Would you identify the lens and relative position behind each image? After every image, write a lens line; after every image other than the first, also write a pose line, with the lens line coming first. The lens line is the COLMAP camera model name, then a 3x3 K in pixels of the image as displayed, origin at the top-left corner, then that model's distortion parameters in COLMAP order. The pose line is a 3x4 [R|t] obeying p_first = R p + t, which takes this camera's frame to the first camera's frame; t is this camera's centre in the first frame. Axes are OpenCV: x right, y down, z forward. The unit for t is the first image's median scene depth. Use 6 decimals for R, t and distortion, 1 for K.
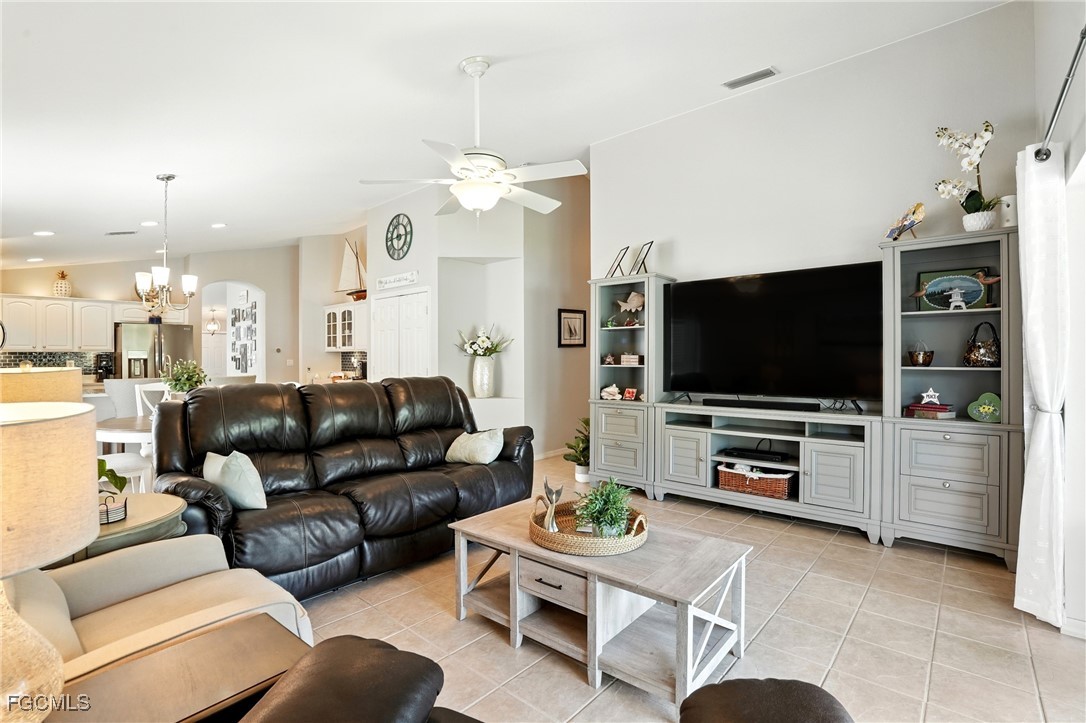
lens RADIAL K [[504.9, 0, 539.5], [0, 504.9, 359.4], [0, 0, 1]] dist [-0.054052, 0.005010]
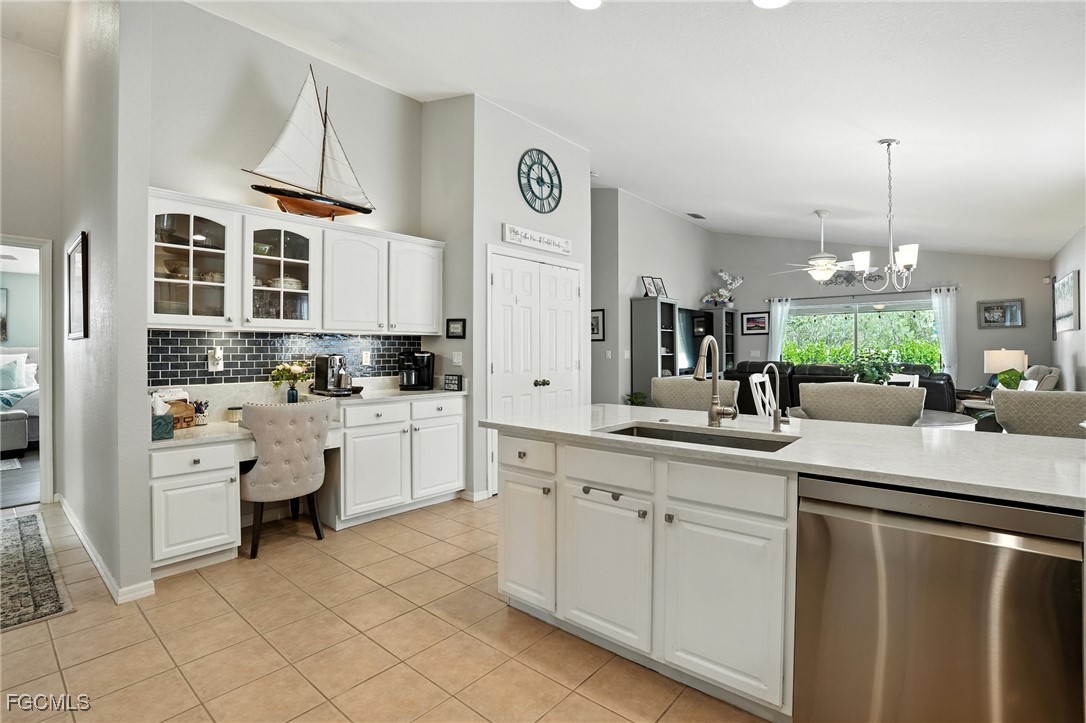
lens RADIAL K [[504.9, 0, 539.5], [0, 504.9, 359.3], [0, 0, 1]] dist [-0.054052, 0.005010]
pose [[0.009261, -0.006850, 0.999934, -1.017204], [0.010225, 0.999925, 0.006755, 0.008852], [-0.999905, 0.010162, 0.009330, 1.004729]]
